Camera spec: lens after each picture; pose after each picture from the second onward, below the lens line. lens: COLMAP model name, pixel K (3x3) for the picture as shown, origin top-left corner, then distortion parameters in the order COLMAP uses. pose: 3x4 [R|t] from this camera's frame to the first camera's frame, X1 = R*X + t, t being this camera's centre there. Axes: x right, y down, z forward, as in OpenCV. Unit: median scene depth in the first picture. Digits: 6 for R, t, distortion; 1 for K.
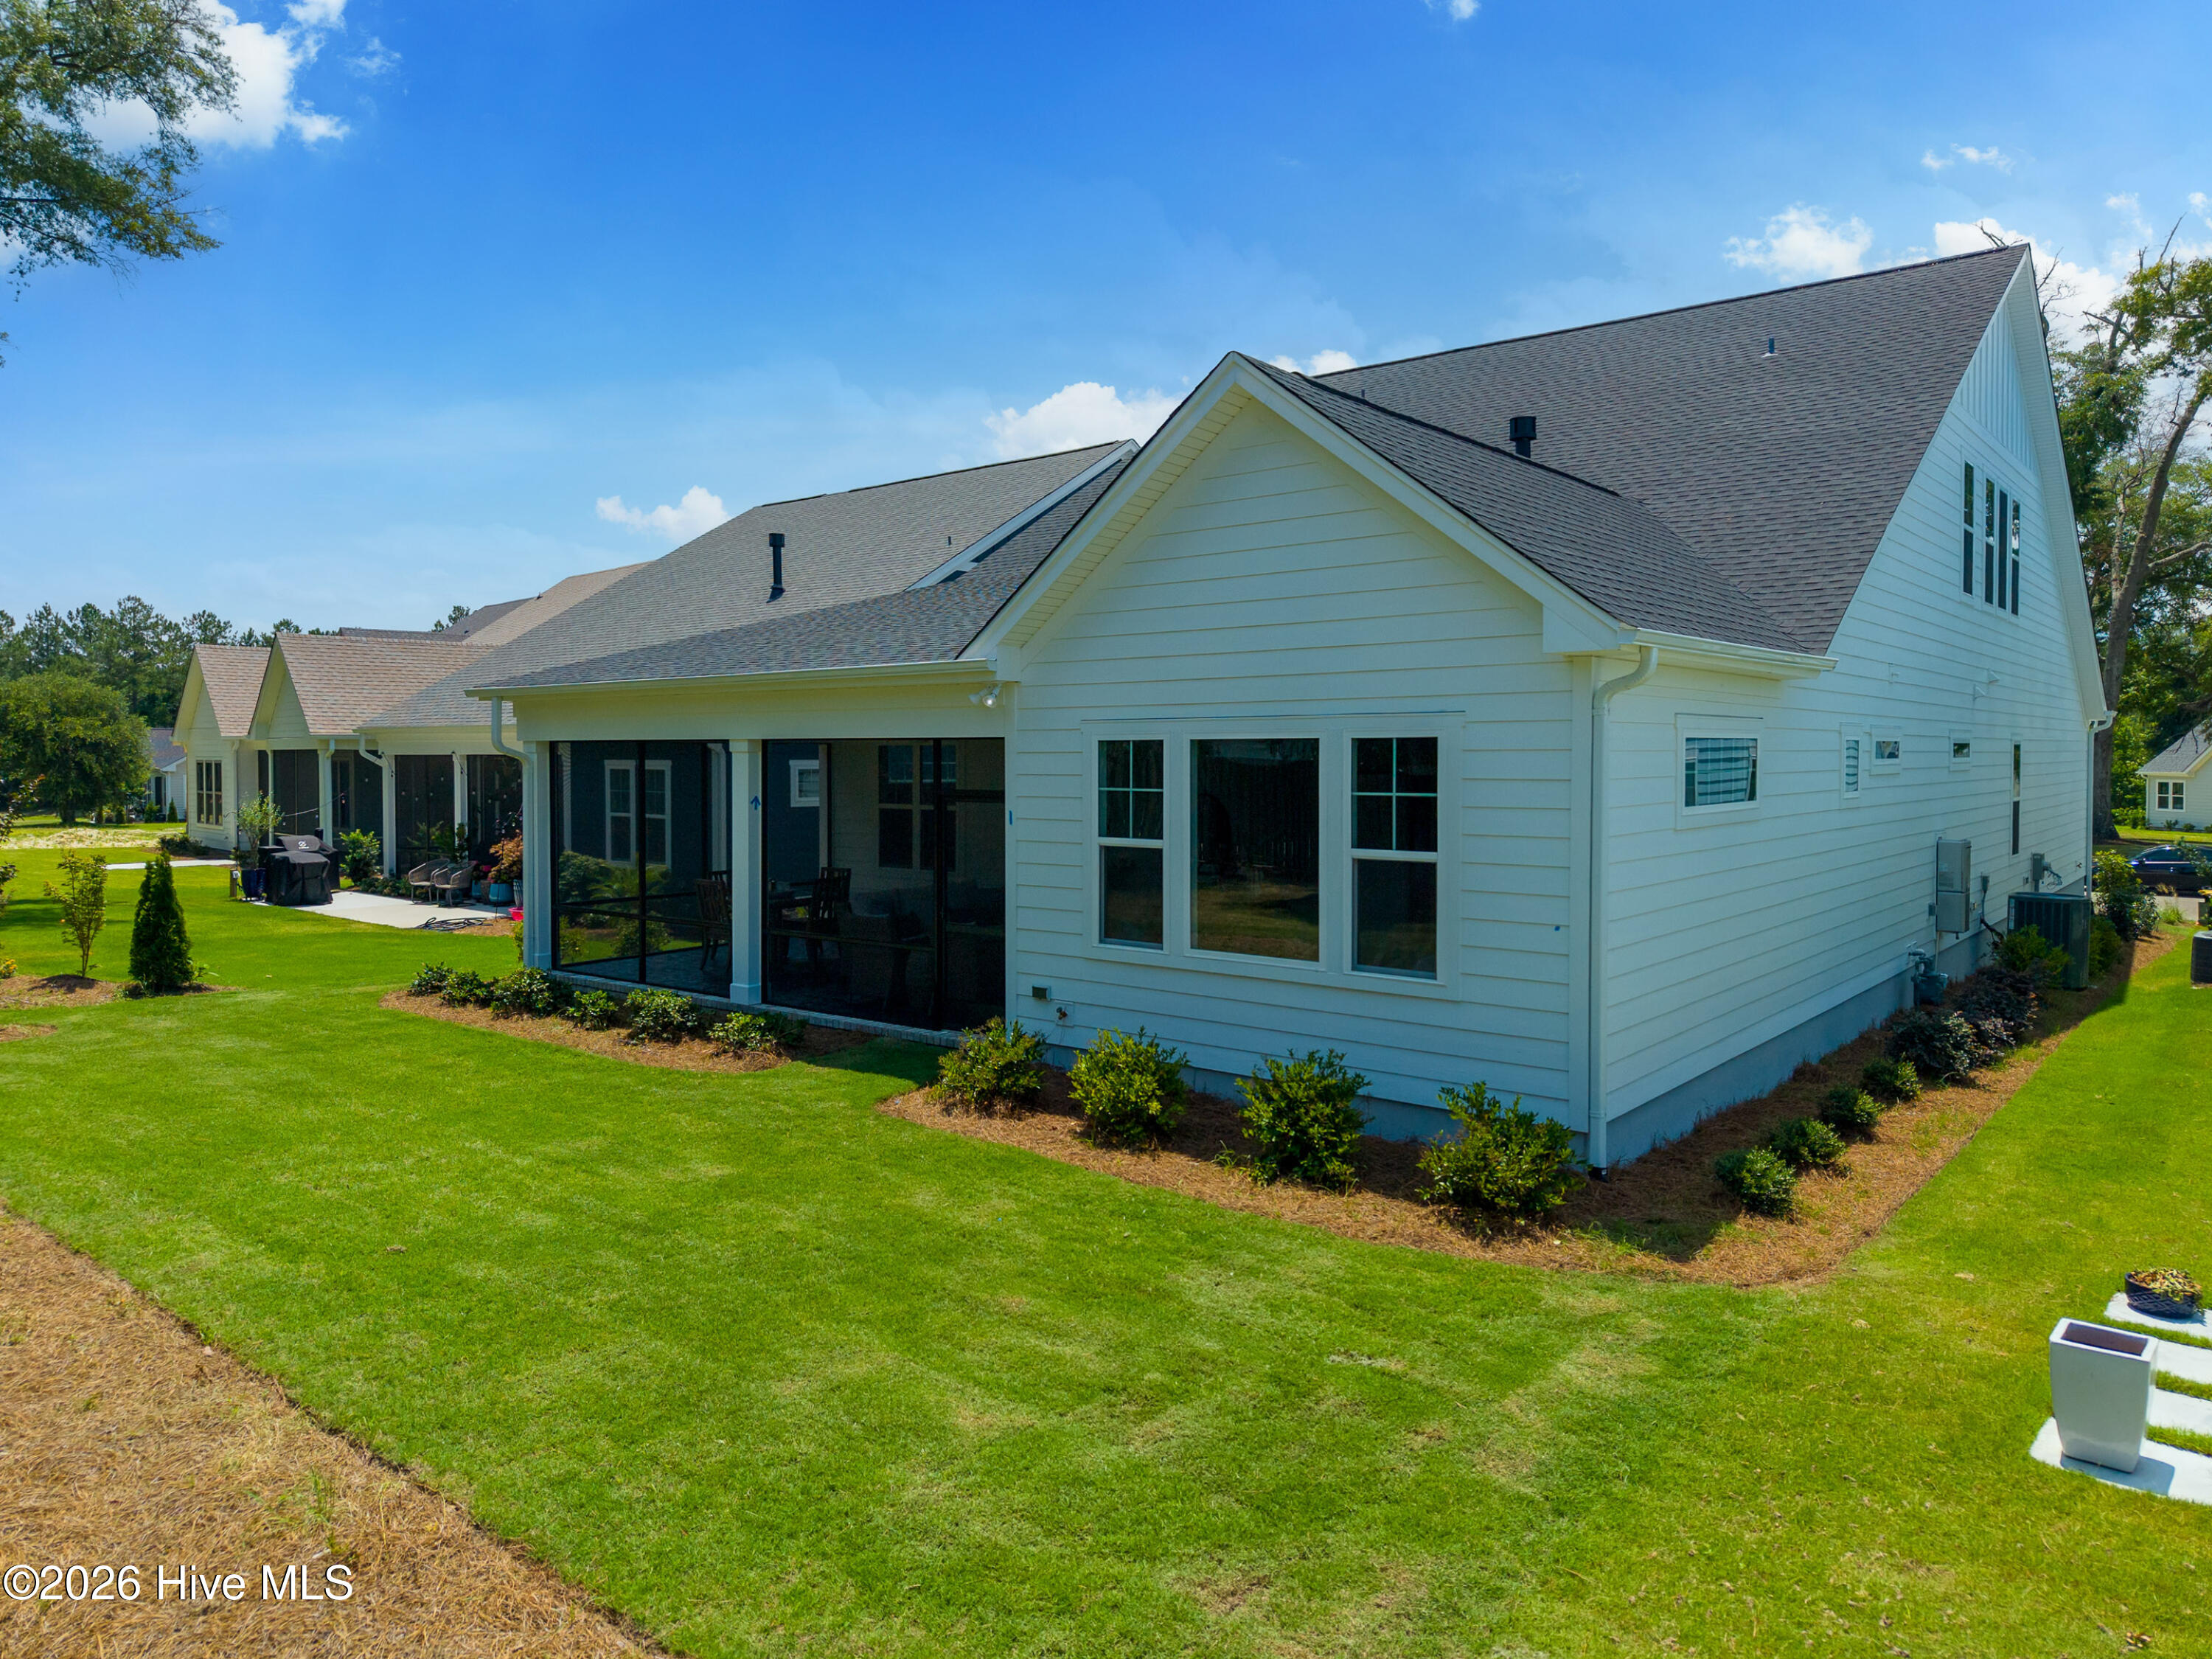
lens RADIAL K [[1475.3, 0, 1106.0], [0, 1475.3, 829.5], [0, 0, 1]] dist [0.047650, -0.083541]
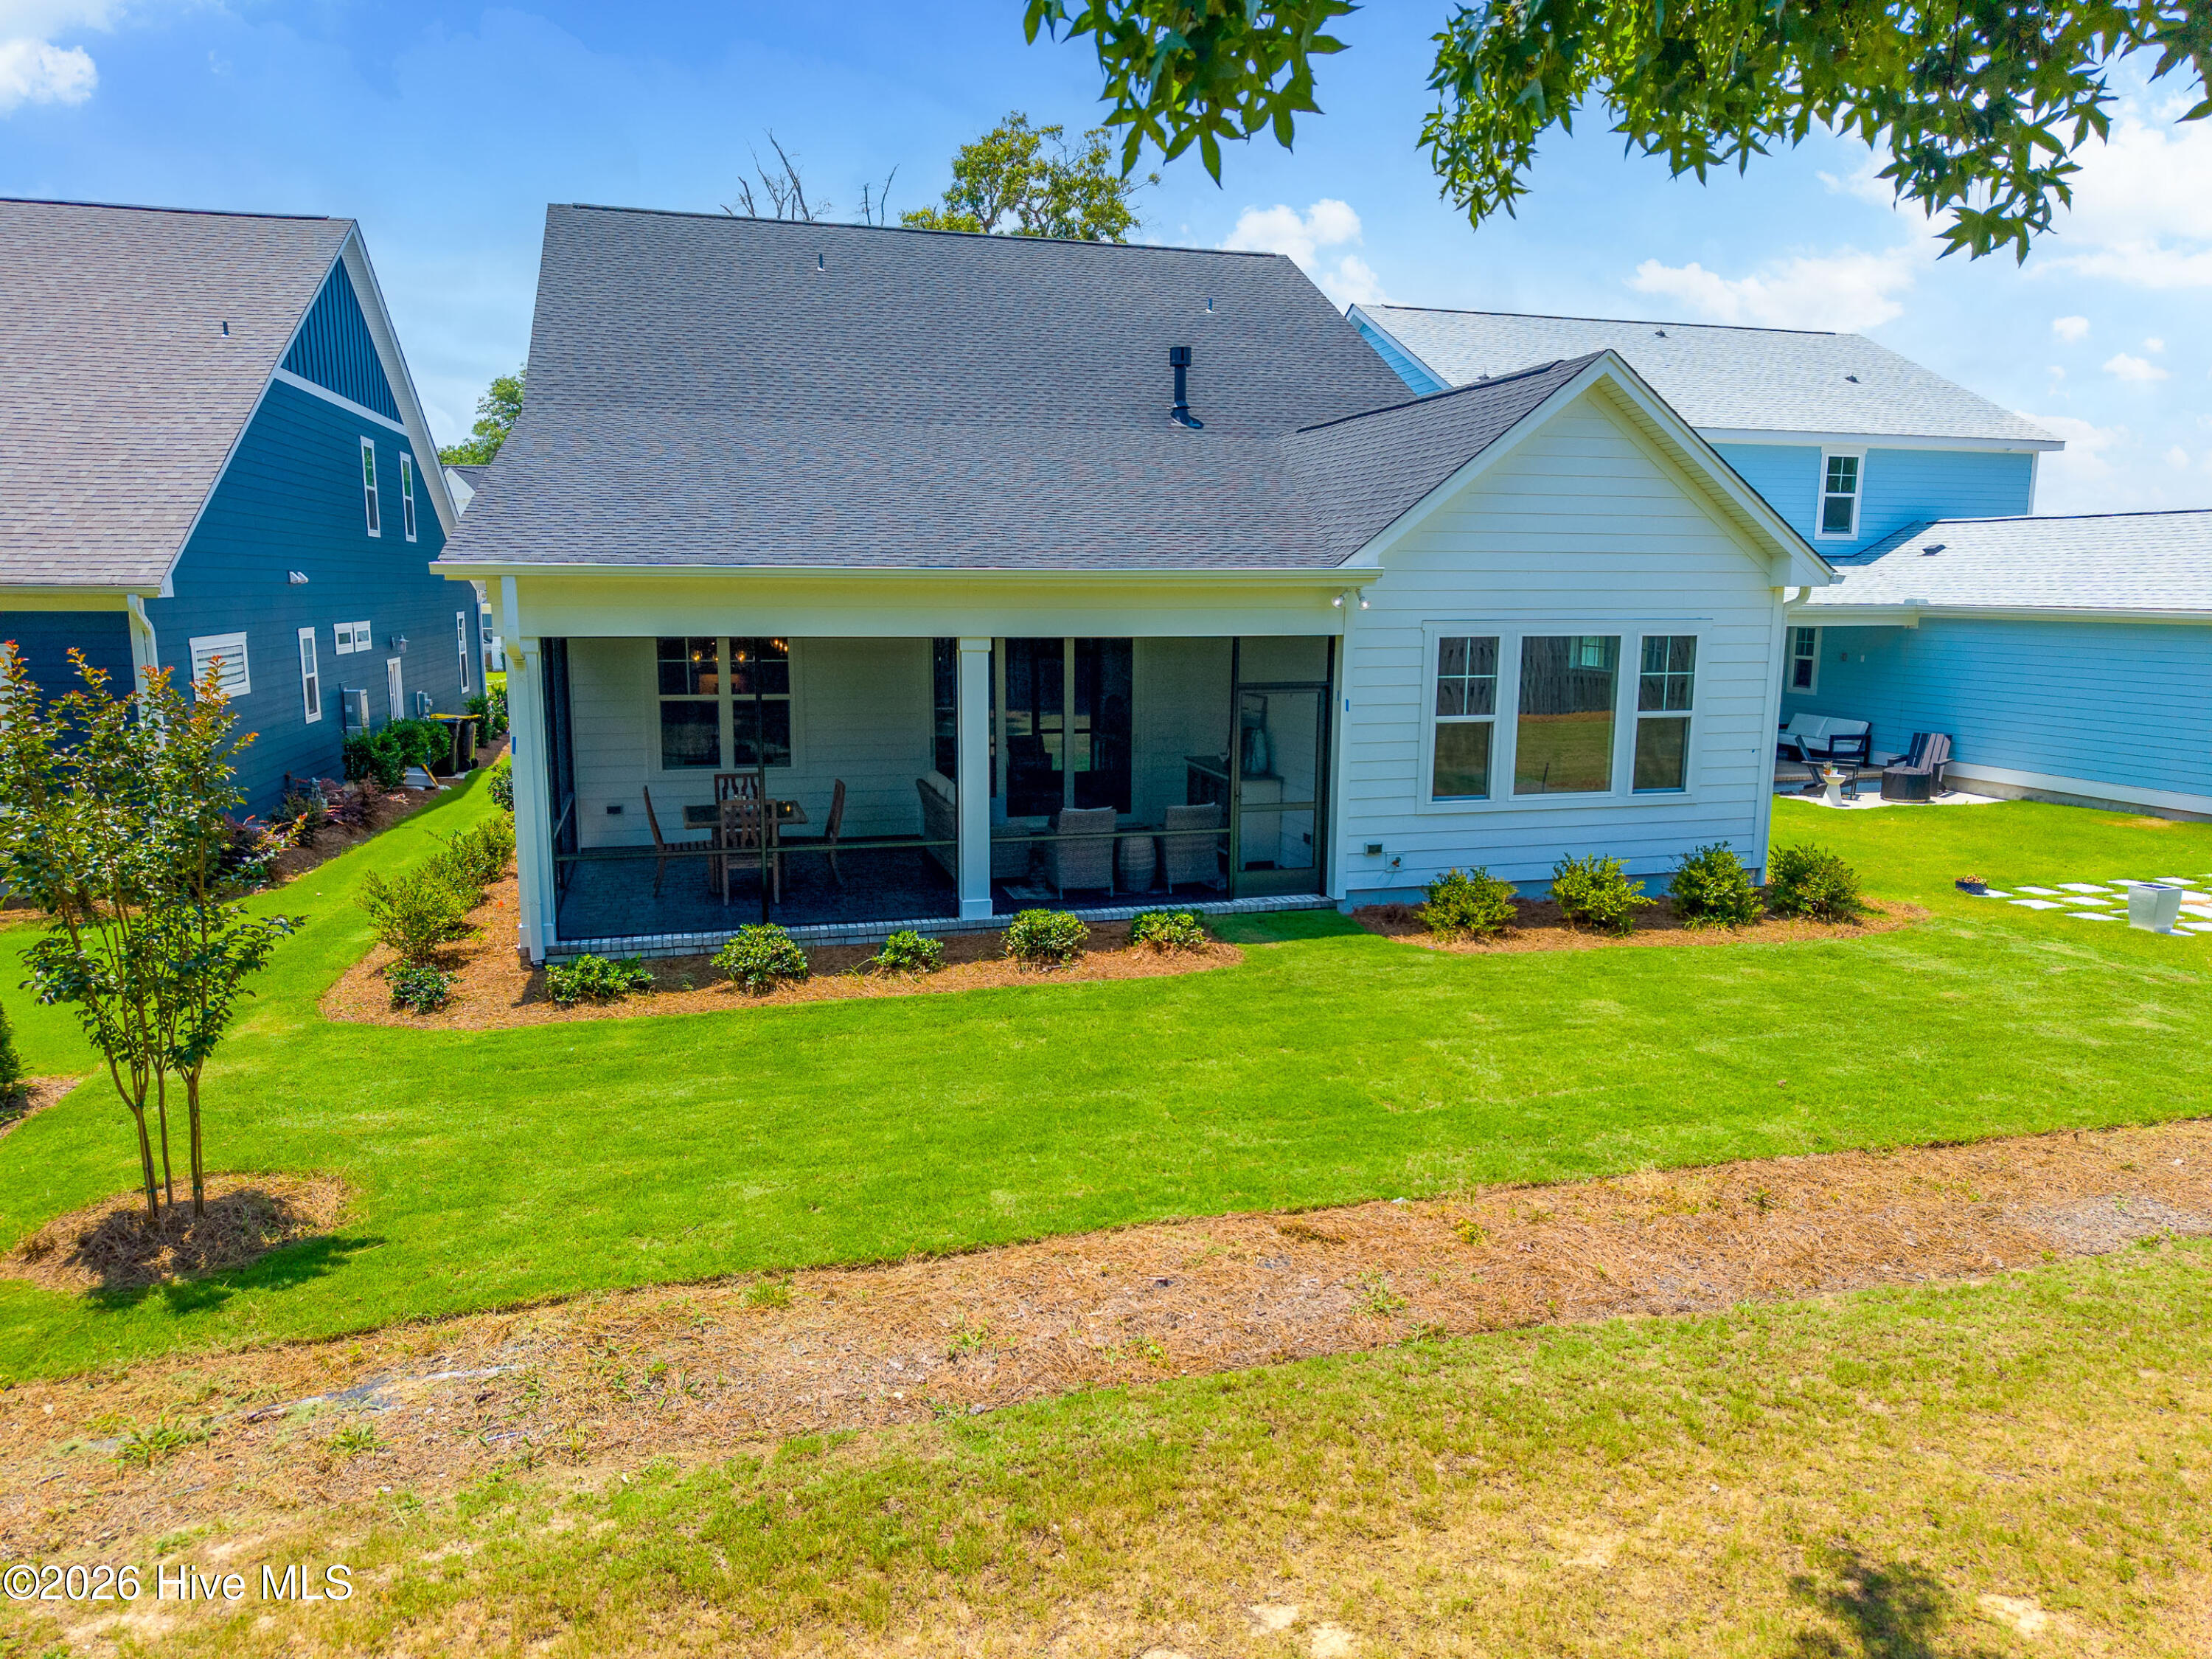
lens RADIAL K [[1475.3, 0, 1106.0], [0, 1475.3, 829.5], [0, 0, 1]] dist [0.047650, -0.083541]
pose [[0.566901, -0.128290, 0.813735, -1.225416], [0.037833, 0.990812, 0.129851, -0.074372], [-0.822917, -0.042826, 0.566545, 0.535853]]
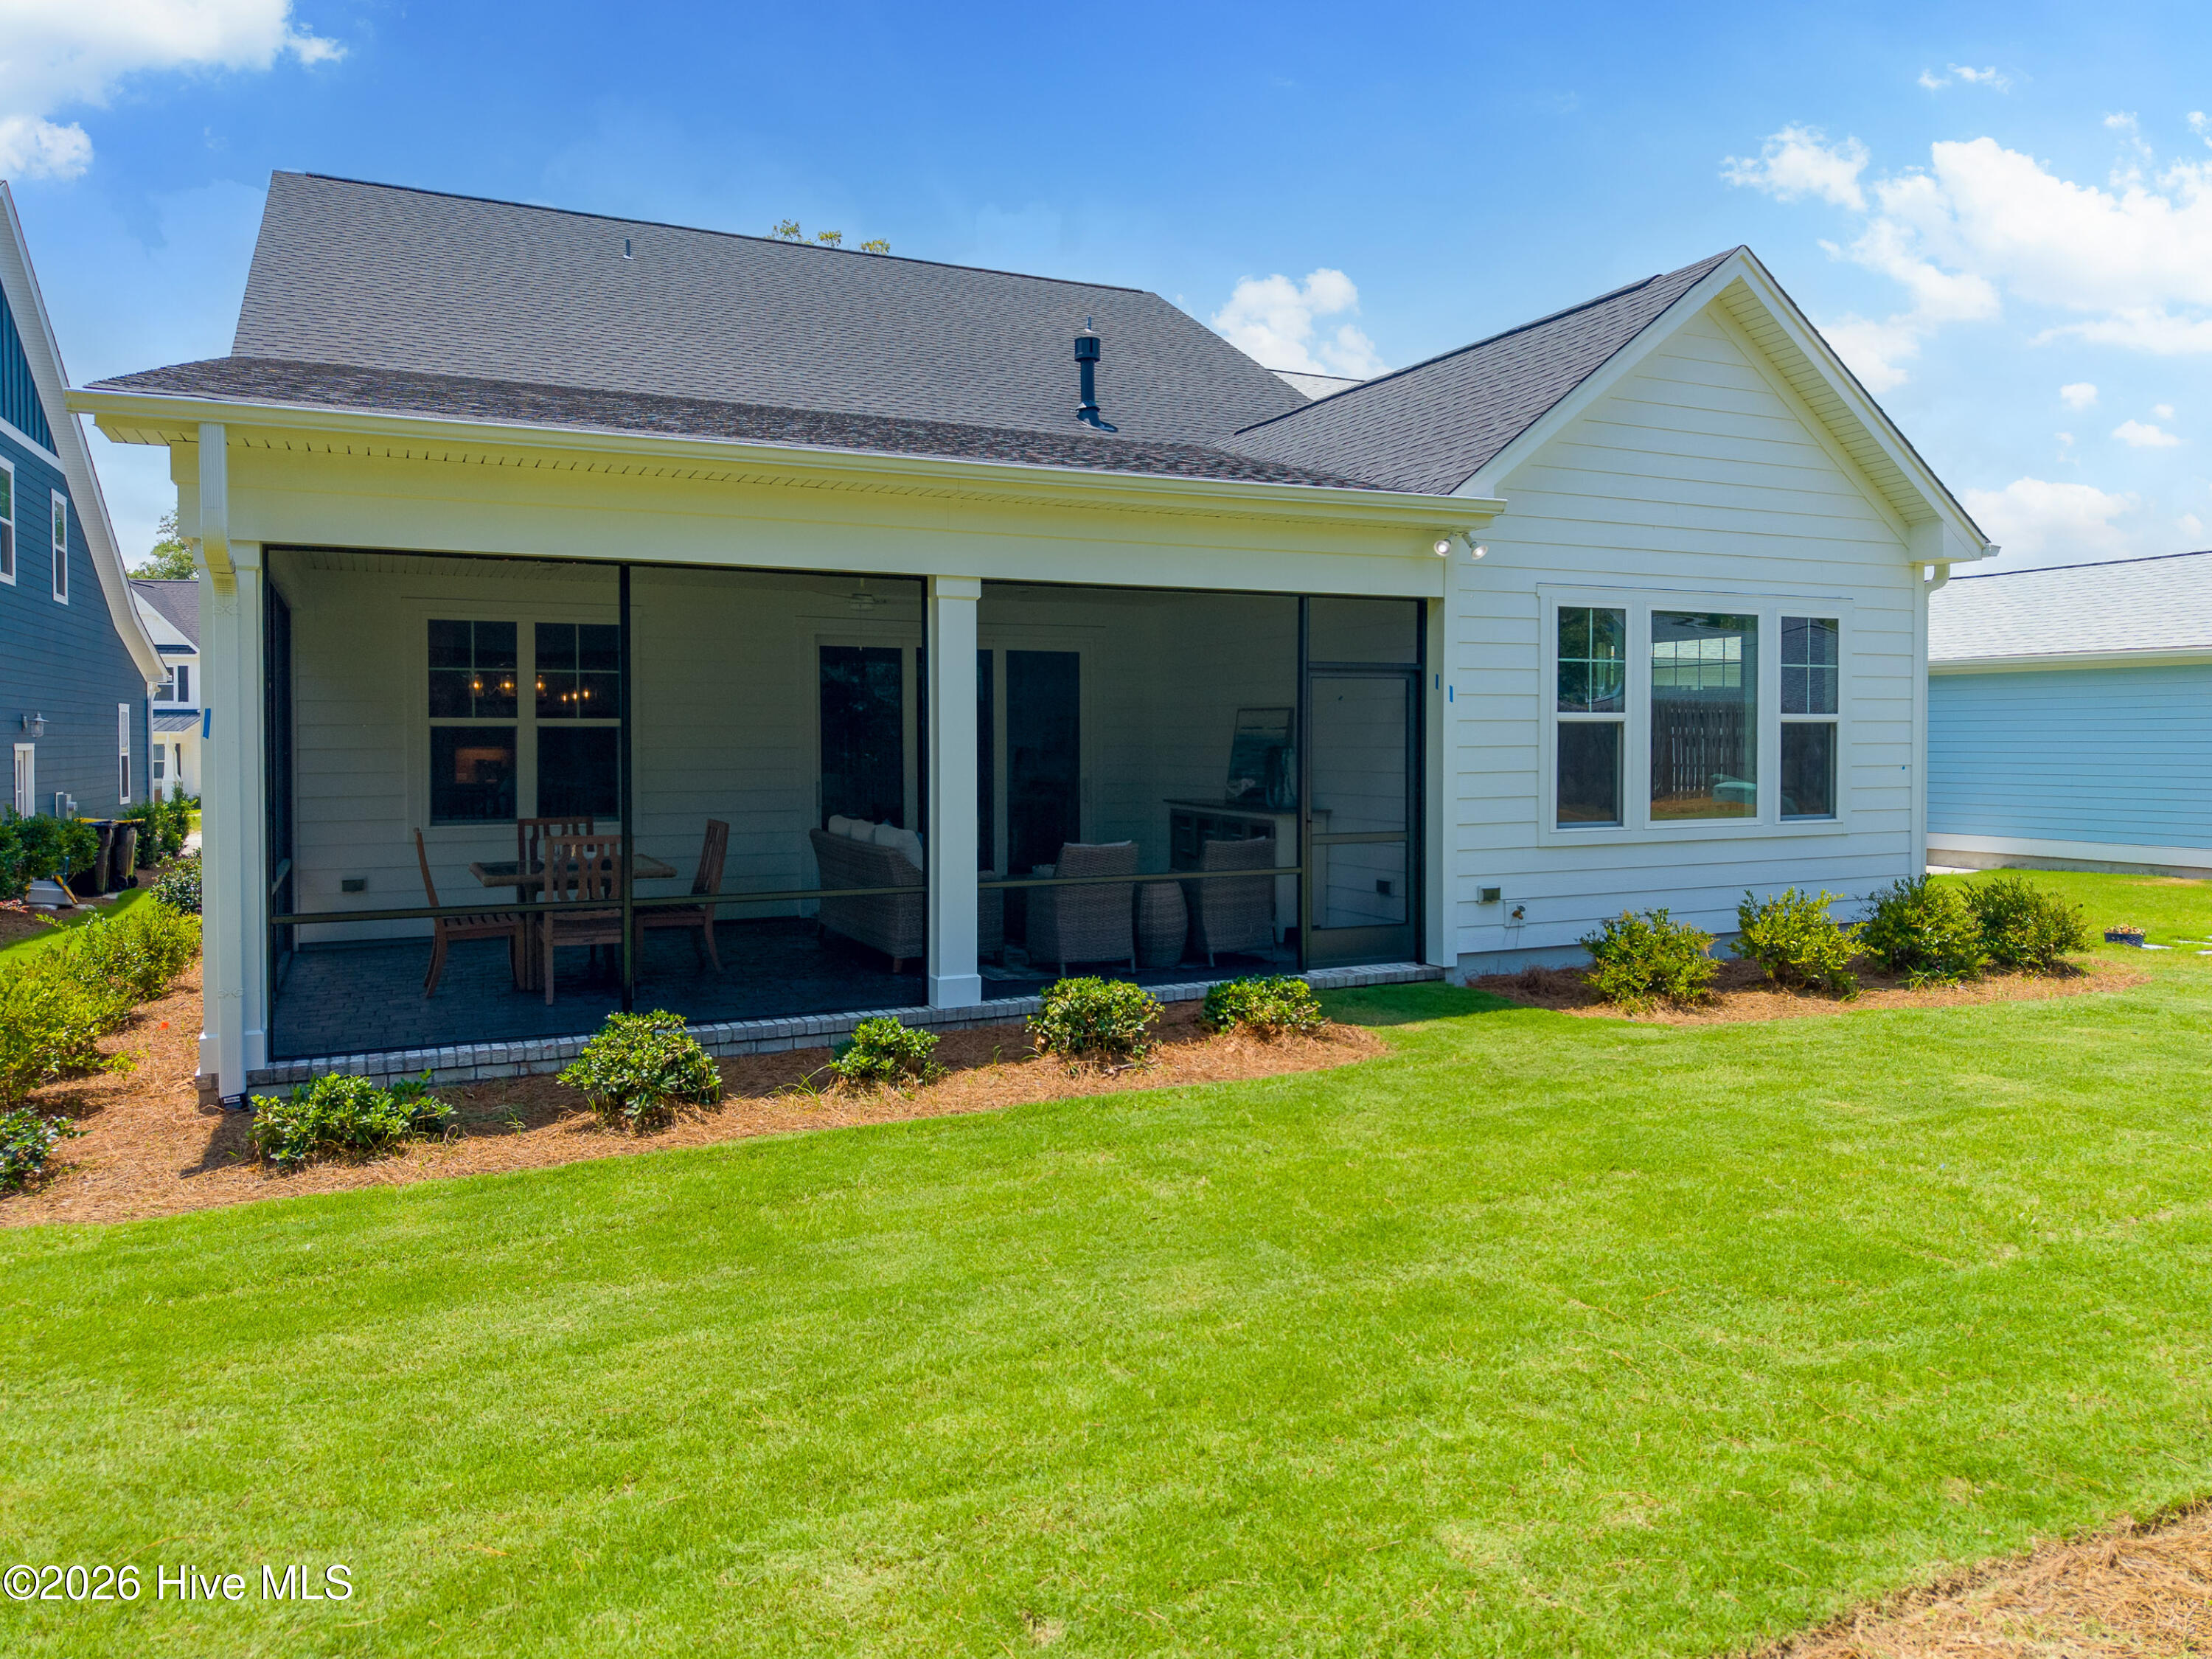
lens RADIAL K [[1507.3, 0, 1104.2], [0, 1507.3, 763.7], [0, 0, 1]] dist [0.008797, 0.001584]
pose [[0.421163, -0.014516, 0.906869, -1.006759], [0.049003, 0.998776, -0.006771, 0.030943], [-0.905660, 0.047291, 0.421358, 0.888907]]
